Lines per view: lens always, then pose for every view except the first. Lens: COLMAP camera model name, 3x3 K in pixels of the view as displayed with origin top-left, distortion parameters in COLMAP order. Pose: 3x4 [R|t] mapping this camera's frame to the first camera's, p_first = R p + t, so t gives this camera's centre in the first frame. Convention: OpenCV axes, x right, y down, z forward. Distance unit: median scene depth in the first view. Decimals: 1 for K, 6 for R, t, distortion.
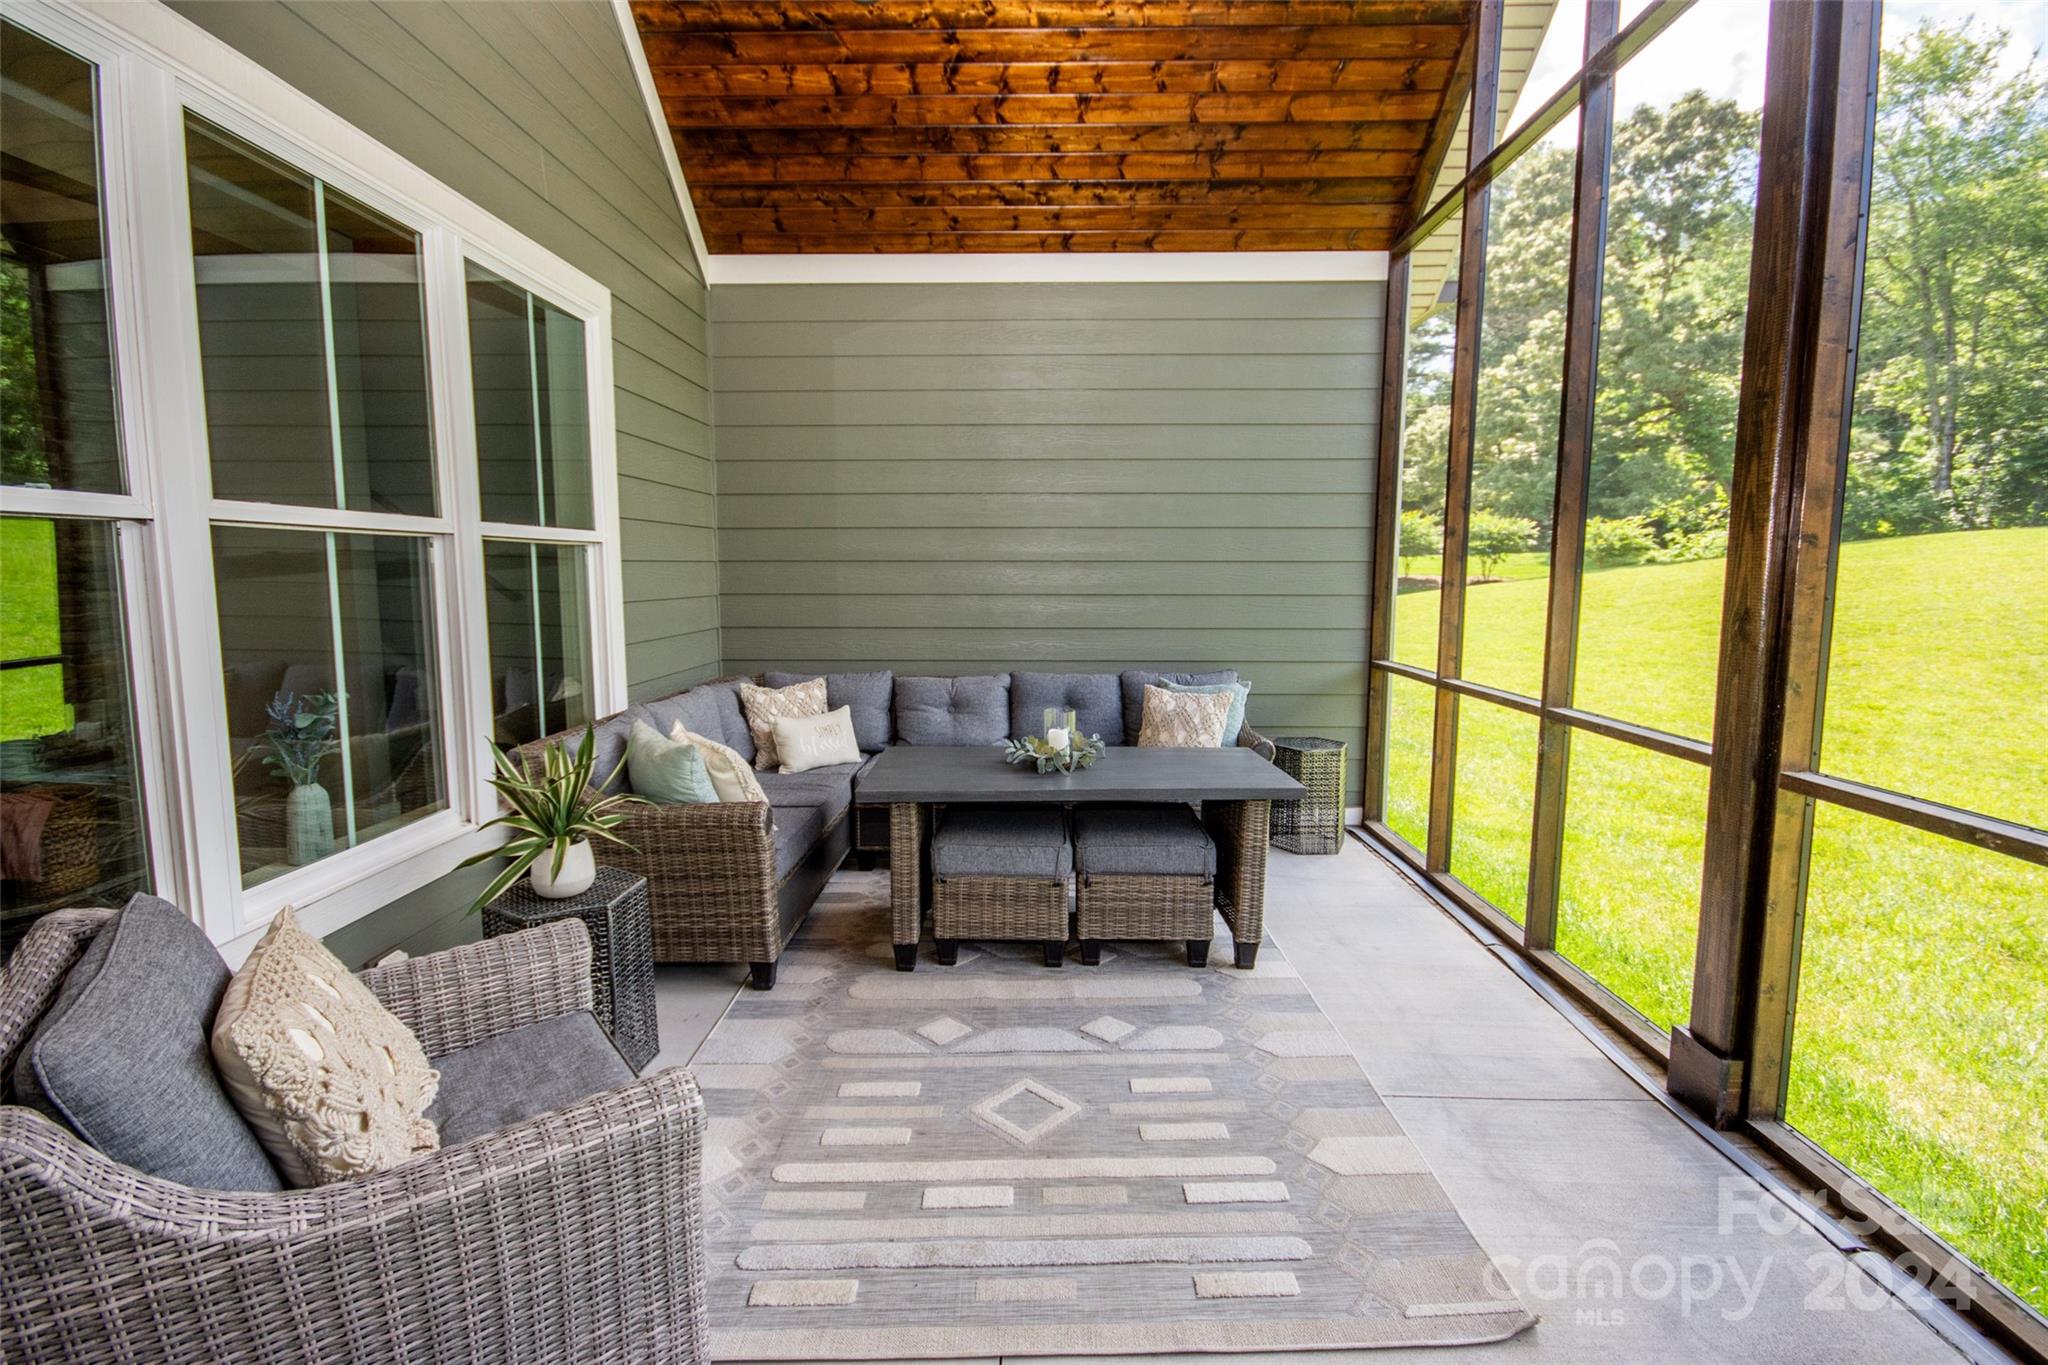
lens RADIAL K [[911.8, 0, 1014.7], [0, 911.8, 669.7], [0, 0, 1]] dist [-0.004091, -0.000793]
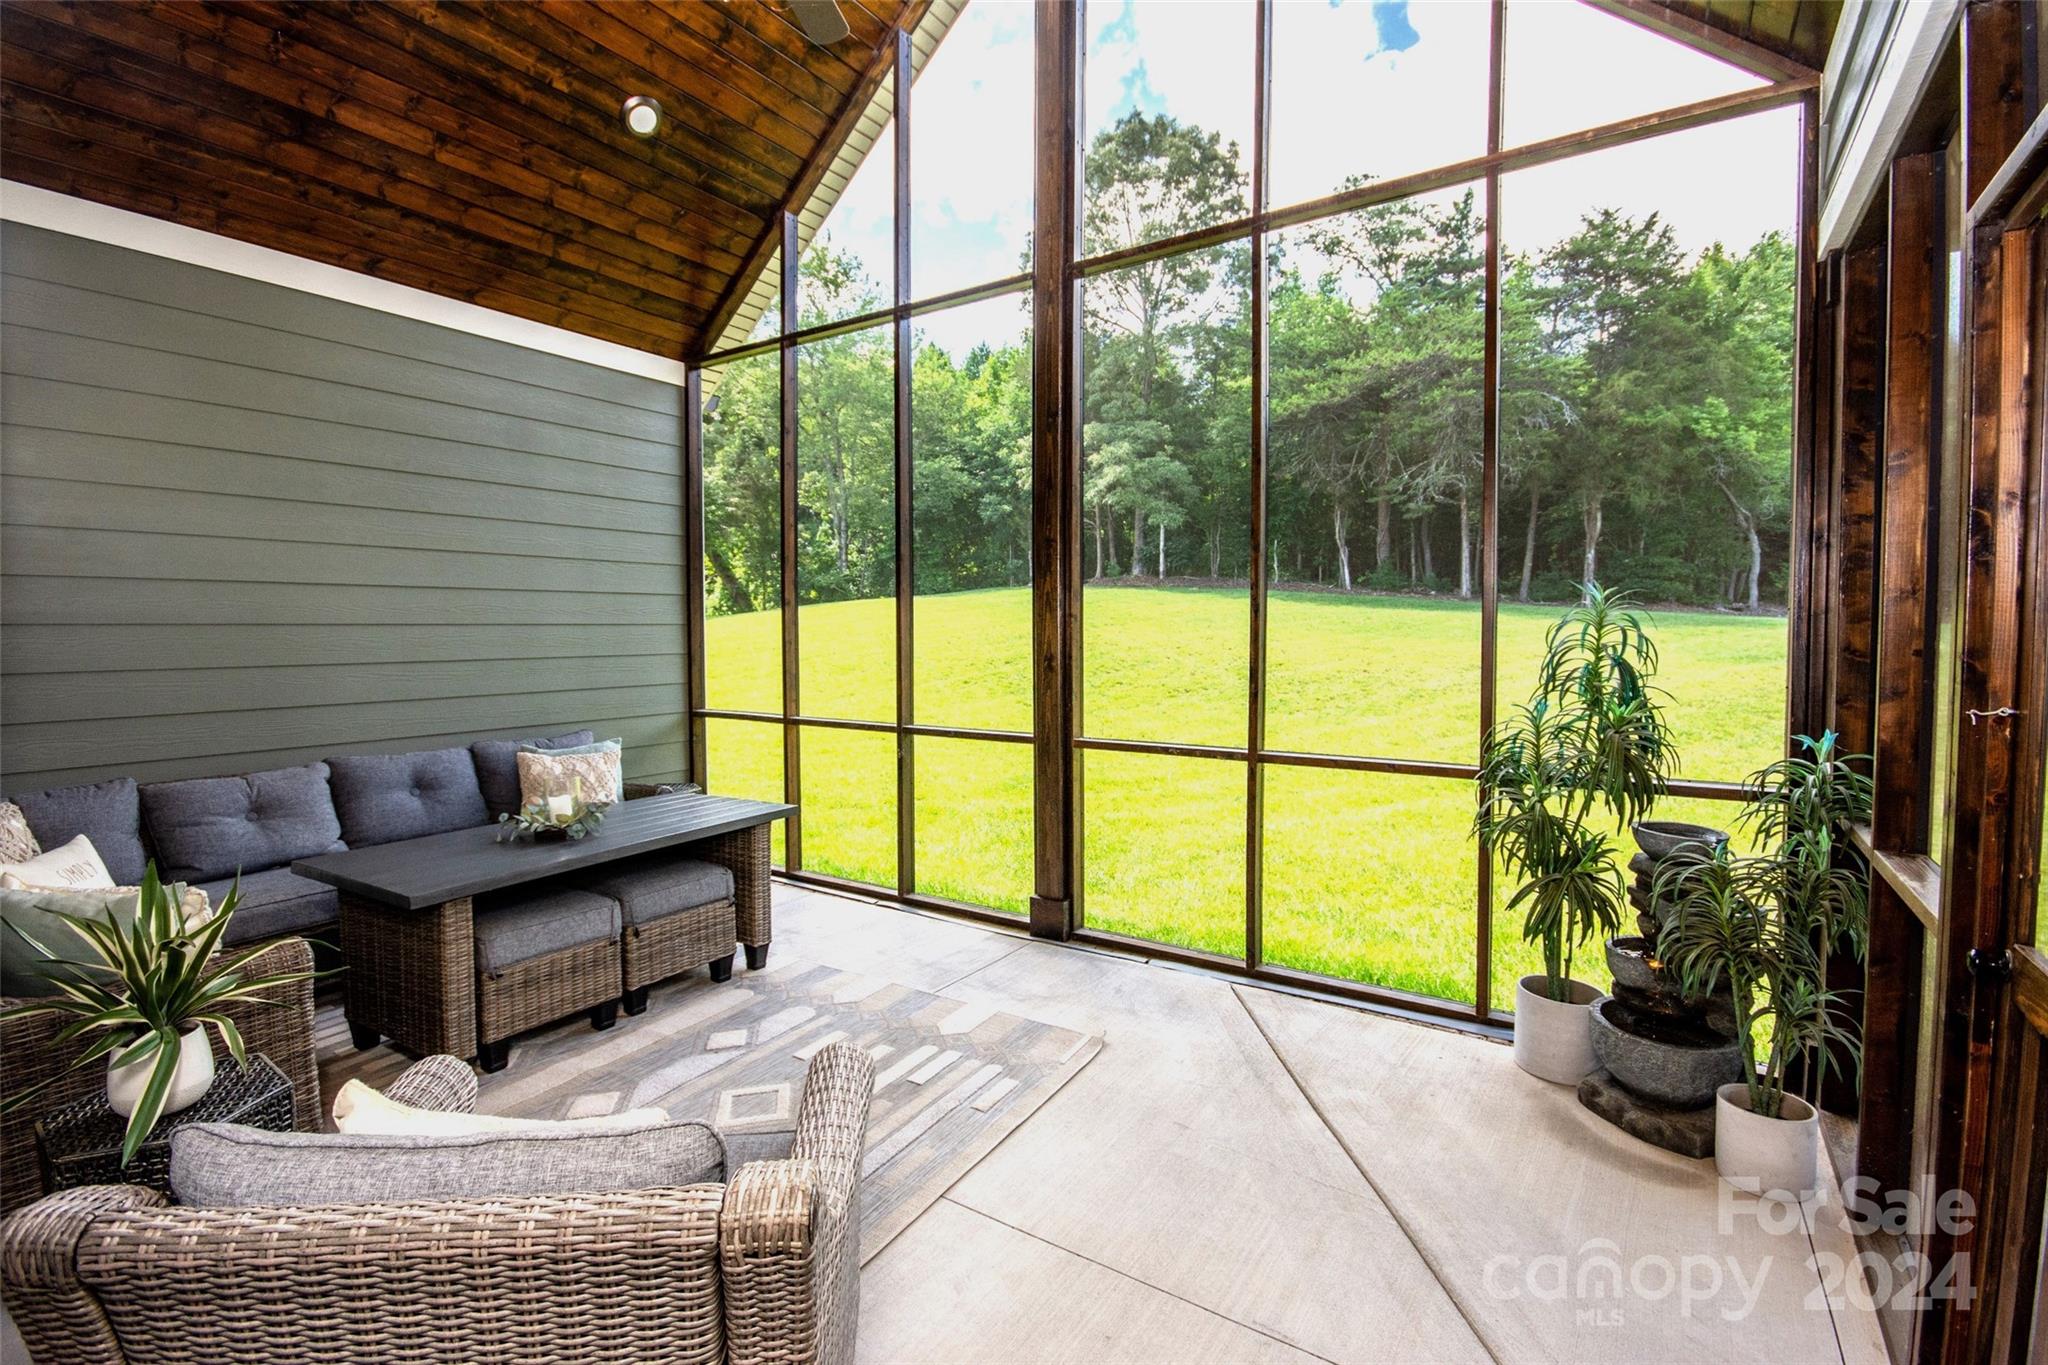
lens RADIAL K [[930.7, 0, 1031.0], [0, 930.7, 670.9], [0, 0, 1]] dist [0.003544, 0.000244]
pose [[0.527945, -0.043137, 0.848182, -0.559756], [0.094607, 0.995480, -0.008259, -0.014520], [-0.843993, 0.084604, 0.529640, 0.024038]]
